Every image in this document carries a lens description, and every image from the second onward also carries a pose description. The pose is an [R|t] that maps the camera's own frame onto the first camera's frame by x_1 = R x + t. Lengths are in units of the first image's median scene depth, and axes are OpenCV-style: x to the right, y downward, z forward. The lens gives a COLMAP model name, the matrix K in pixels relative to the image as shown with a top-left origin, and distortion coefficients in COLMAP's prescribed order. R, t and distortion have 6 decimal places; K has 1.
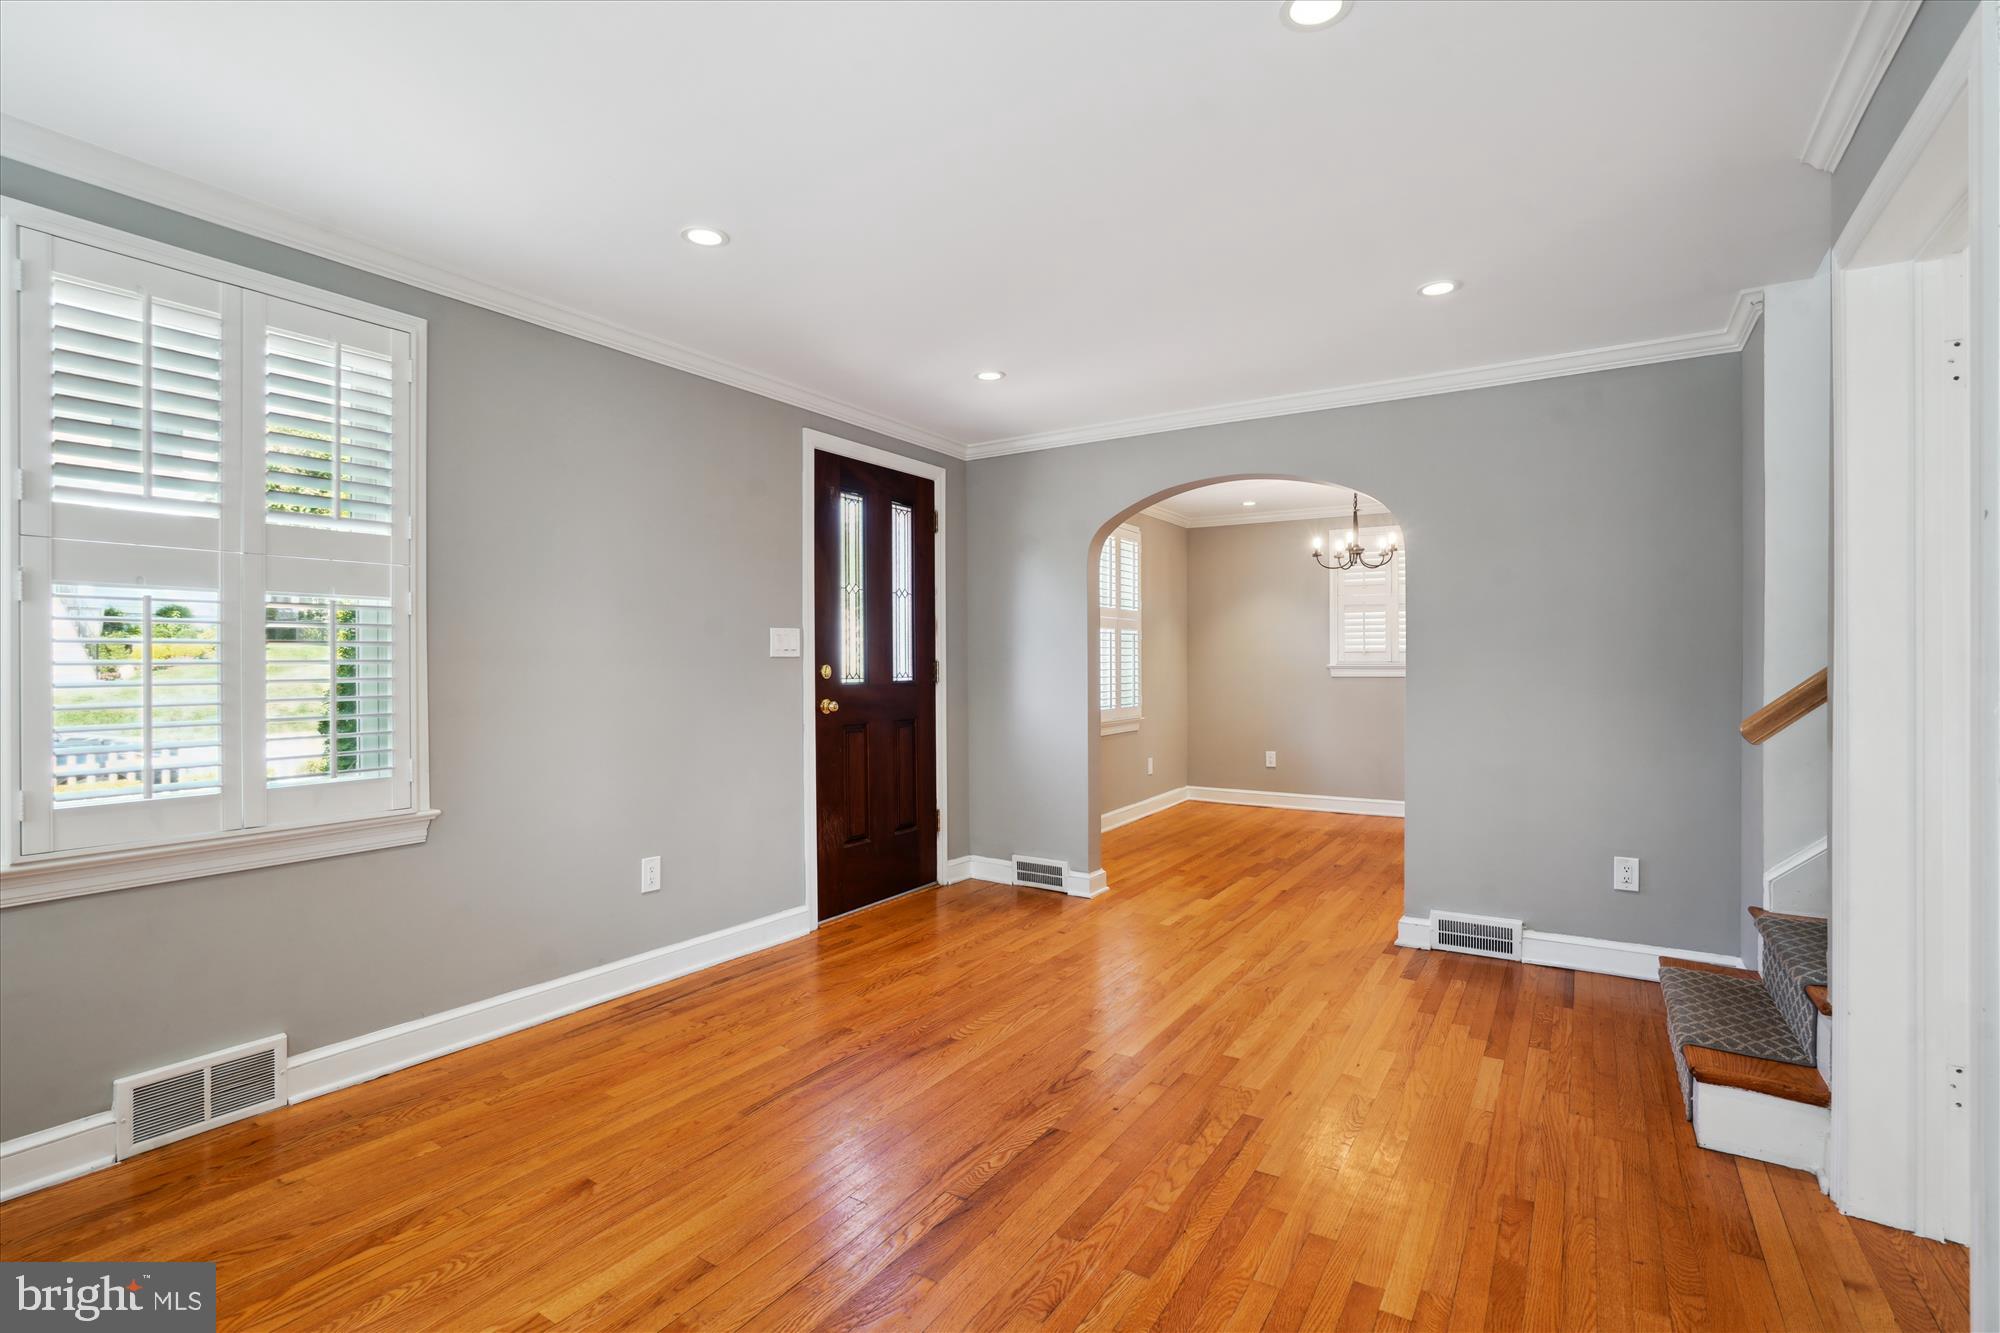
lens RADIAL K [[945.7, 0, 1004.9], [0, 945.7, 661.0], [0, 0, 1]] dist [-0.034195, 0.011084]
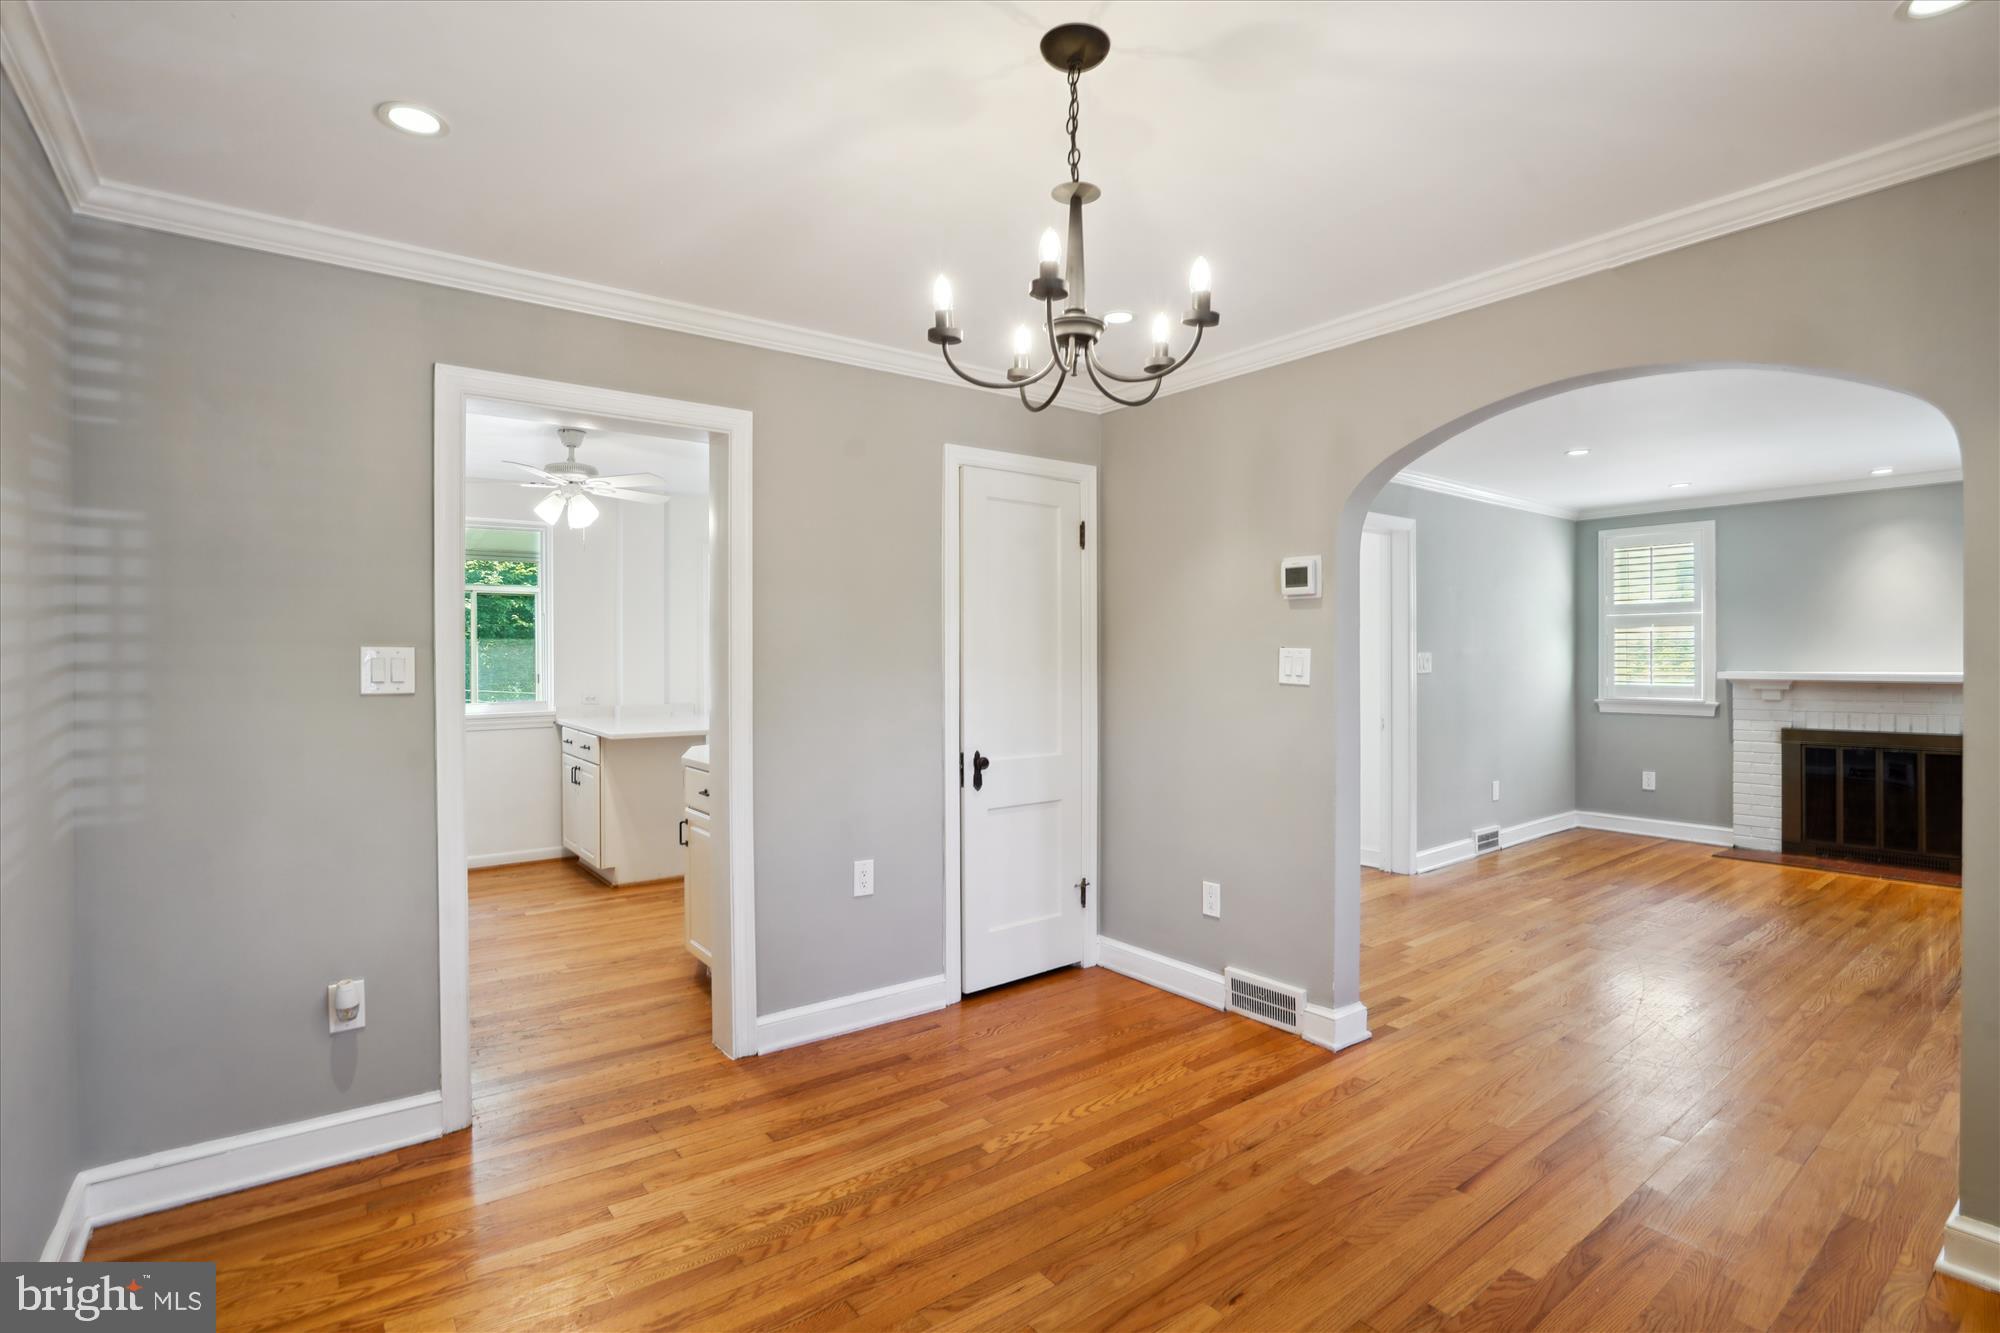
lens RADIAL K [[945.7, 0, 1012.9], [0, 945.7, 646.4], [0, 0, 1]] dist [-0.034195, 0.011084]
pose [[-0.939273, 0.008252, 0.343073, 0.445152], [0.004557, 0.999923, -0.011575, -0.028714], [-0.343142, -0.009309, -0.939237, 1.964374]]
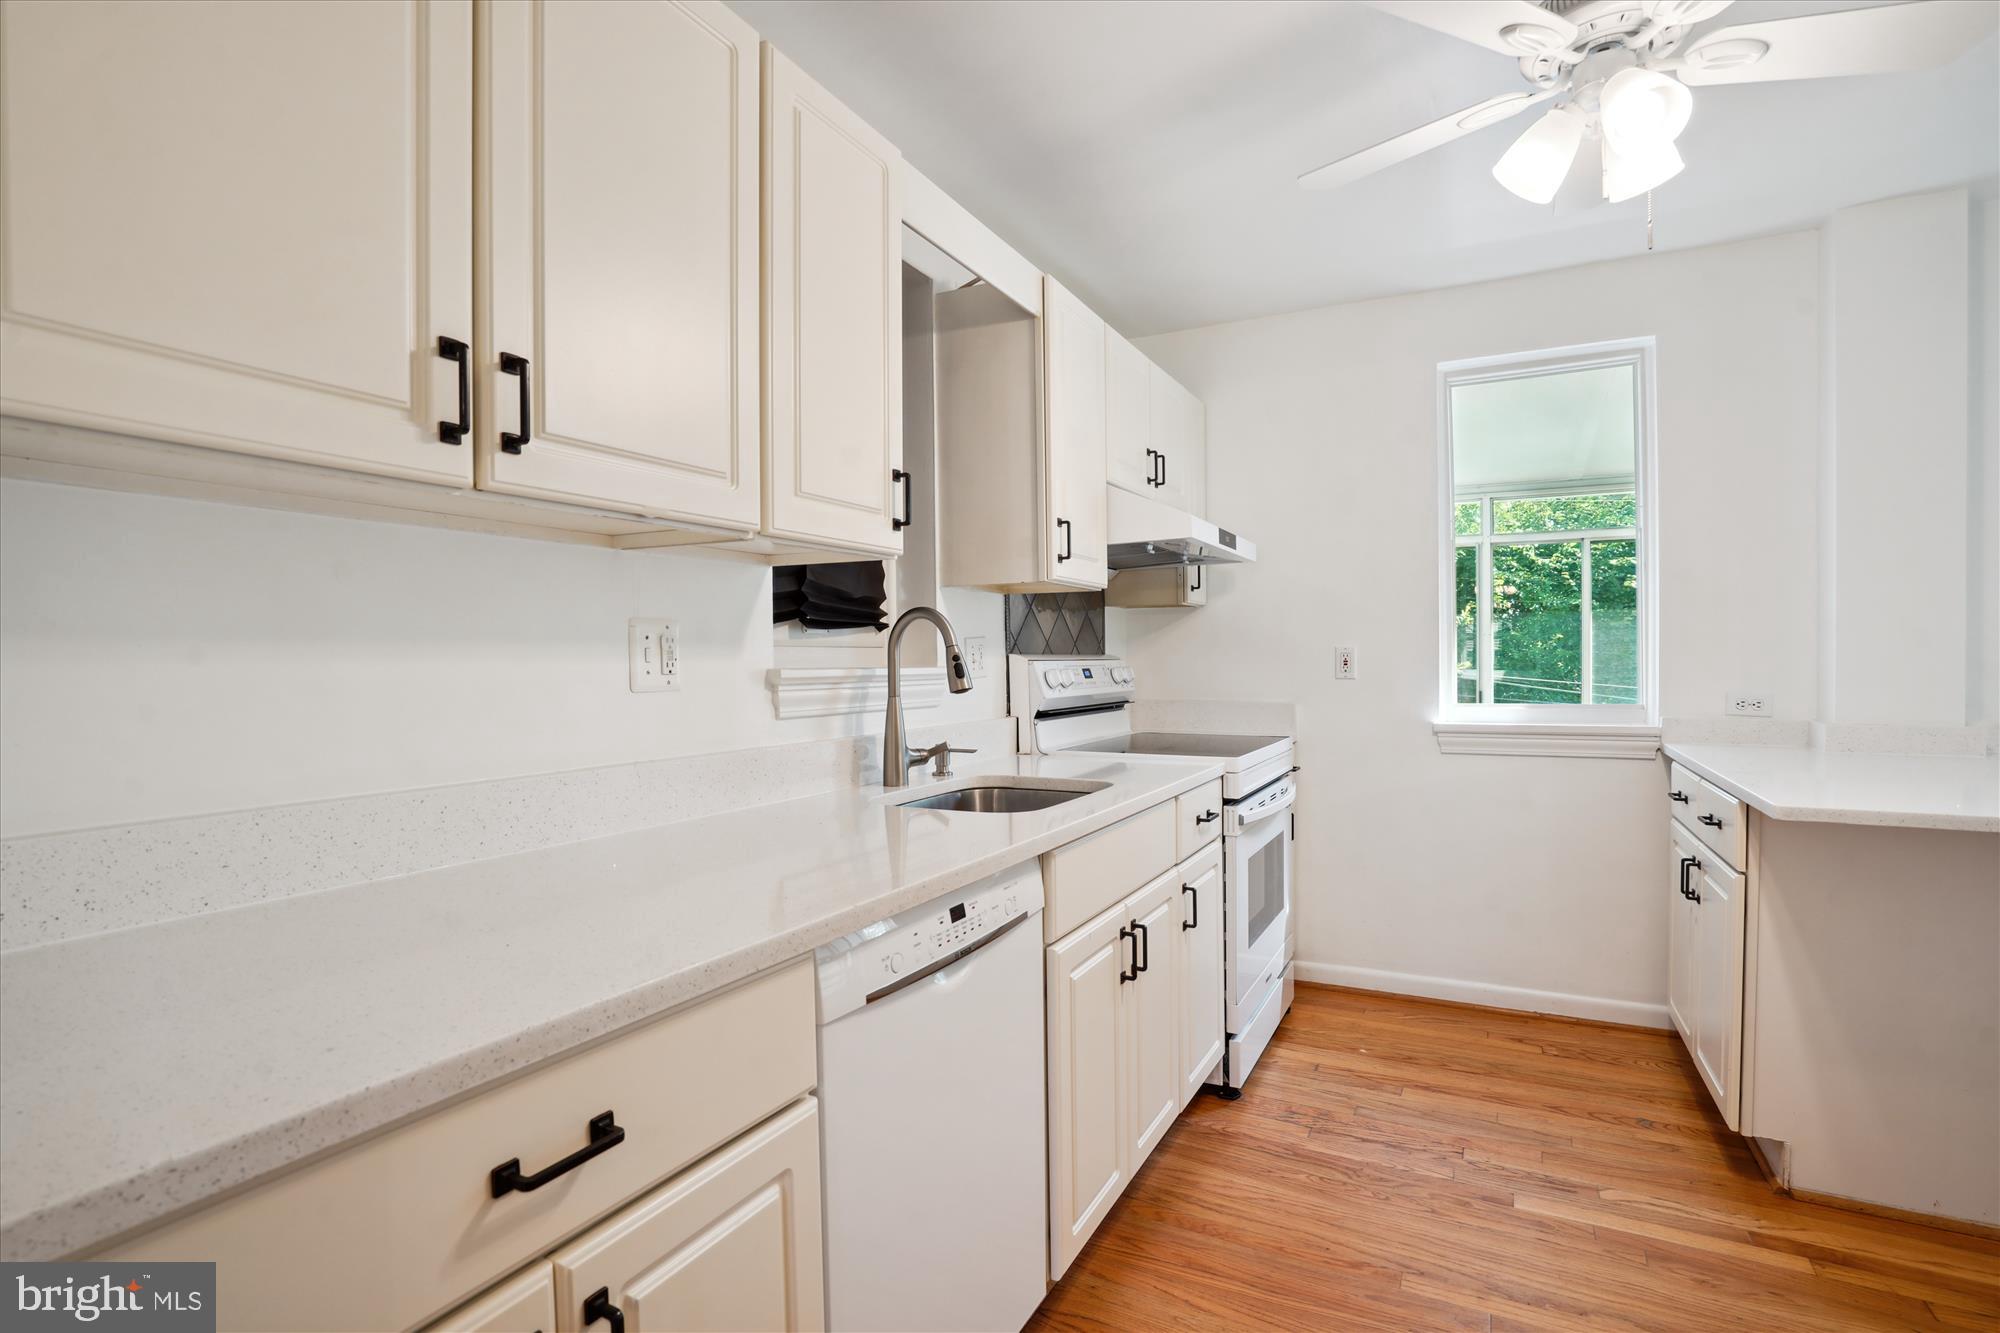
lens RADIAL K [[945.7, 0, 1000.4], [0, 945.7, 669.8], [0, 0, 1]] dist [-0.034195, 0.011084]
pose [[-0.068499, -0.008222, 0.997617, 0.994507], [0.006533, 0.999941, 0.008689, 0.002235], [-0.997630, 0.007113, -0.068441, 1.331442]]
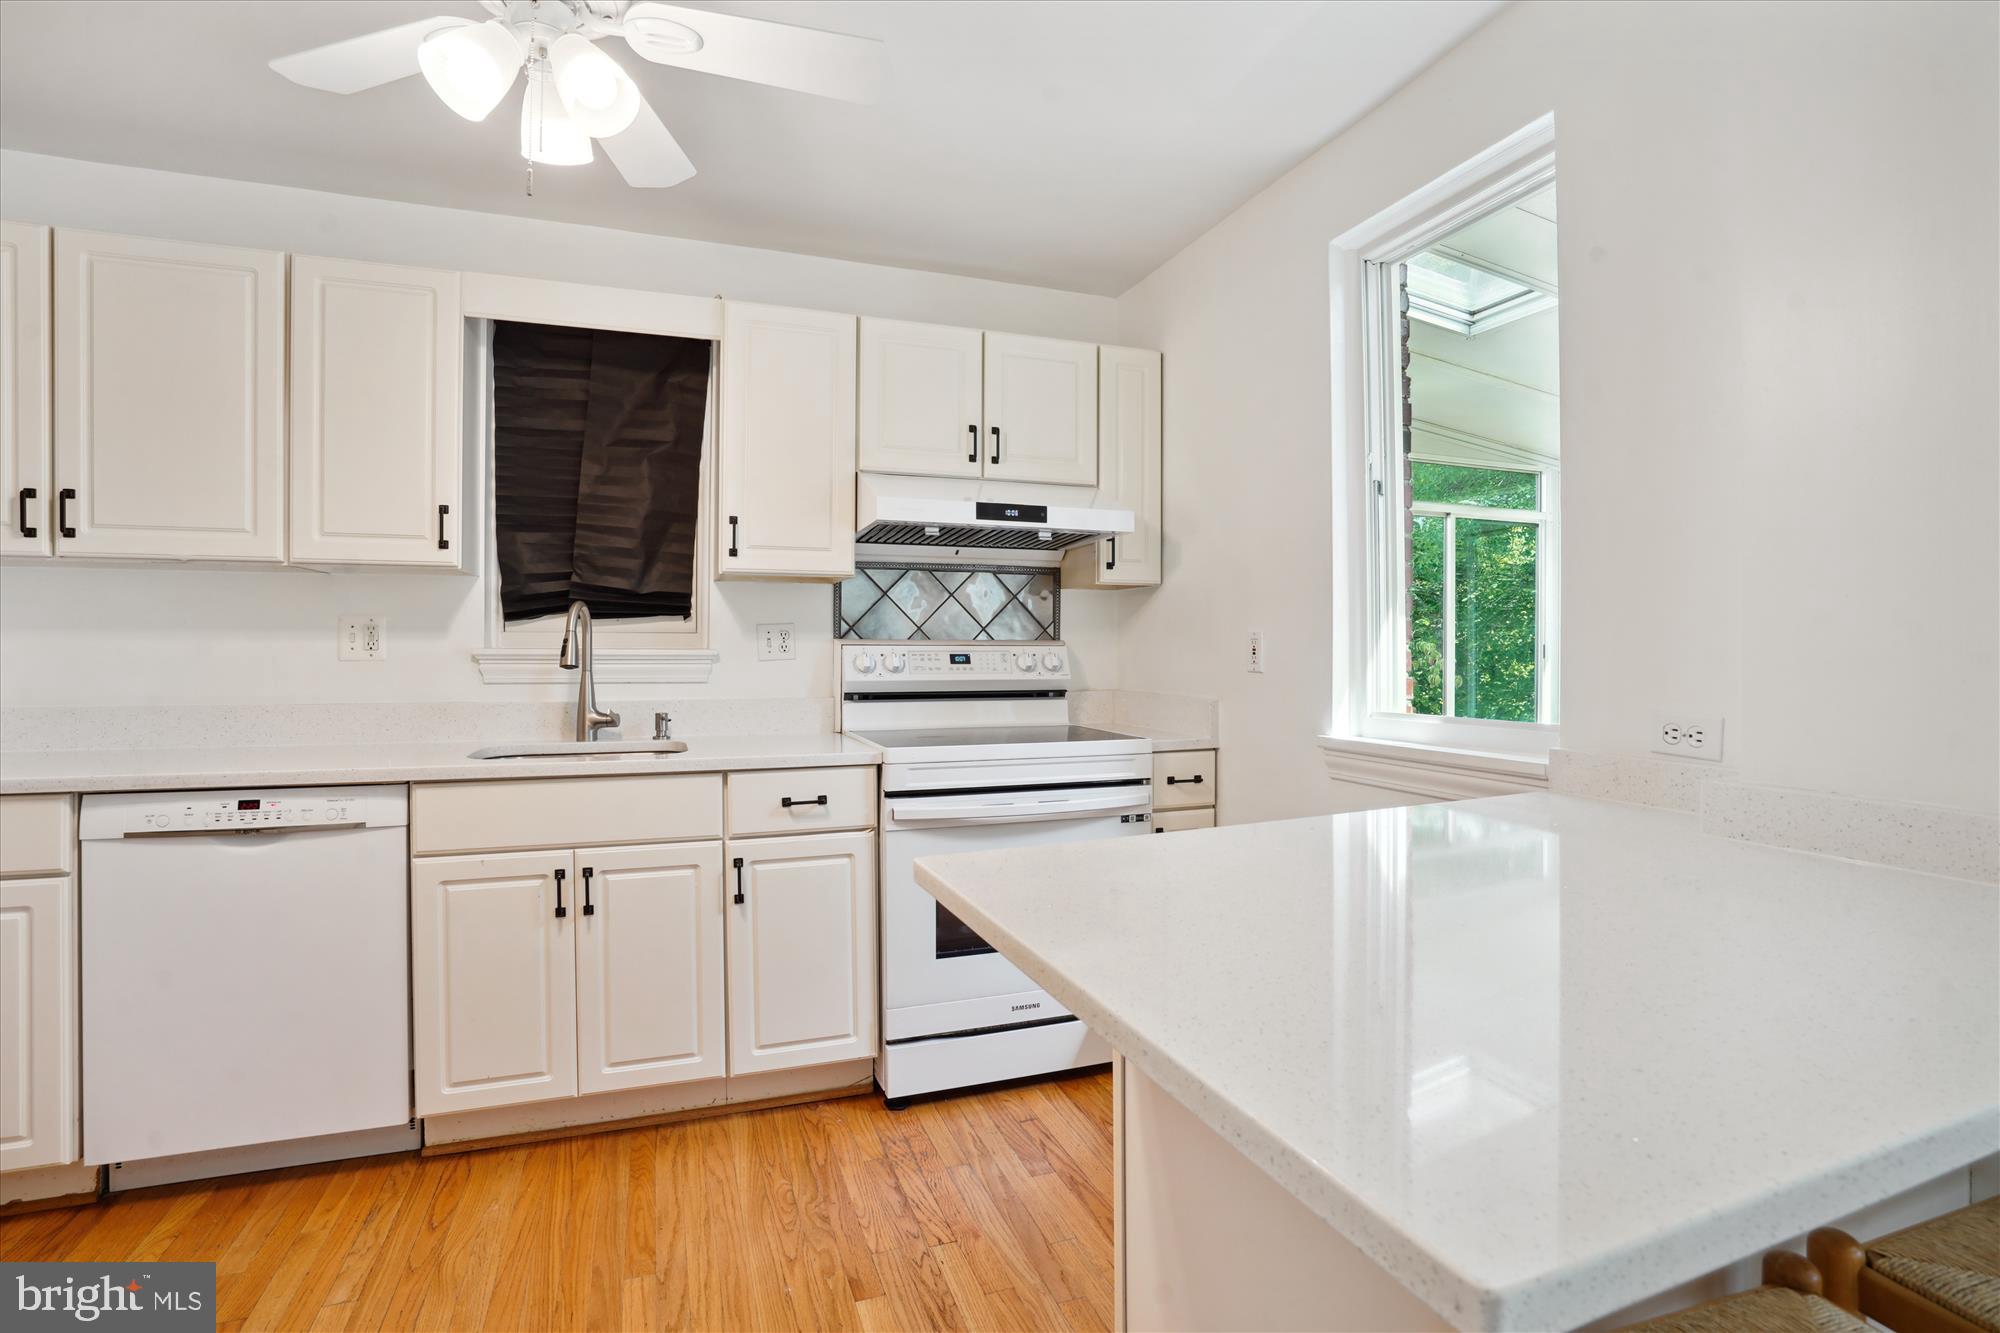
lens RADIAL K [[945.7, 0, 986.9], [0, 945.7, 640.0], [0, 0, 1]] dist [-0.034195, 0.011084]
pose [[0.625672, 0.011381, 0.780003, 1.188803], [-0.005344, 0.999933, -0.010303, 0.005019], [-0.780068, 0.002278, 0.625691, 0.685129]]
